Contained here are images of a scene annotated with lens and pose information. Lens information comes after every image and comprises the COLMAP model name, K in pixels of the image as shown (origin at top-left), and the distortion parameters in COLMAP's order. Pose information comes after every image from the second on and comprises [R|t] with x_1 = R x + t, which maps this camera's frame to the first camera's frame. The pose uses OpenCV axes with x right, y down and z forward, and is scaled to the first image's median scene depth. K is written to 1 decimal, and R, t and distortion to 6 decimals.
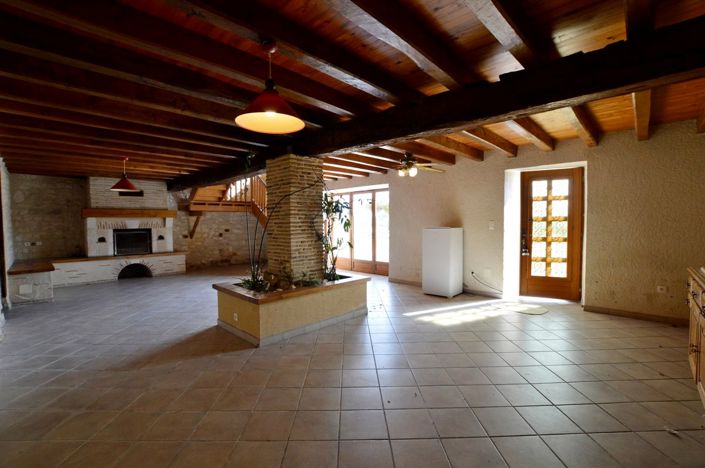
lens RADIAL K [[306.4, 0, 349.8], [0, 306.4, 234.3], [0, 0, 1]] dist [-0.021695, 0.000419]
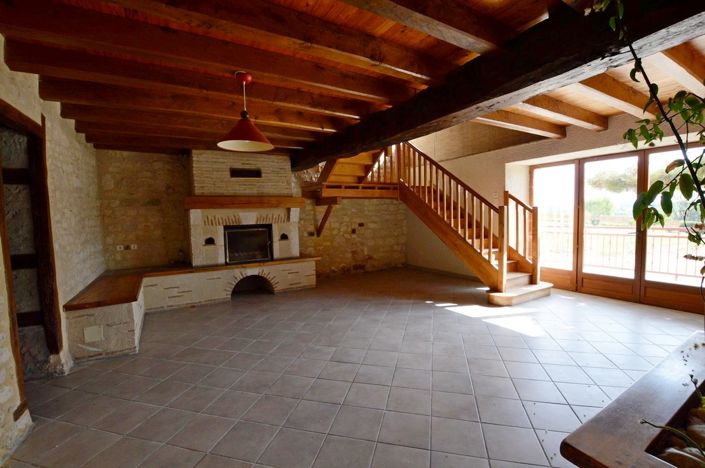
lens RADIAL K [[306.4, 0, 354.5], [0, 306.4, 233.7], [0, 0, 1]] dist [-0.021695, 0.000419]
pose [[0.967448, 0.000301, -0.253070, -0.300085], [0.006902, 0.999596, 0.027572, -0.015083], [0.252976, -0.028421, 0.967055, 0.379232]]
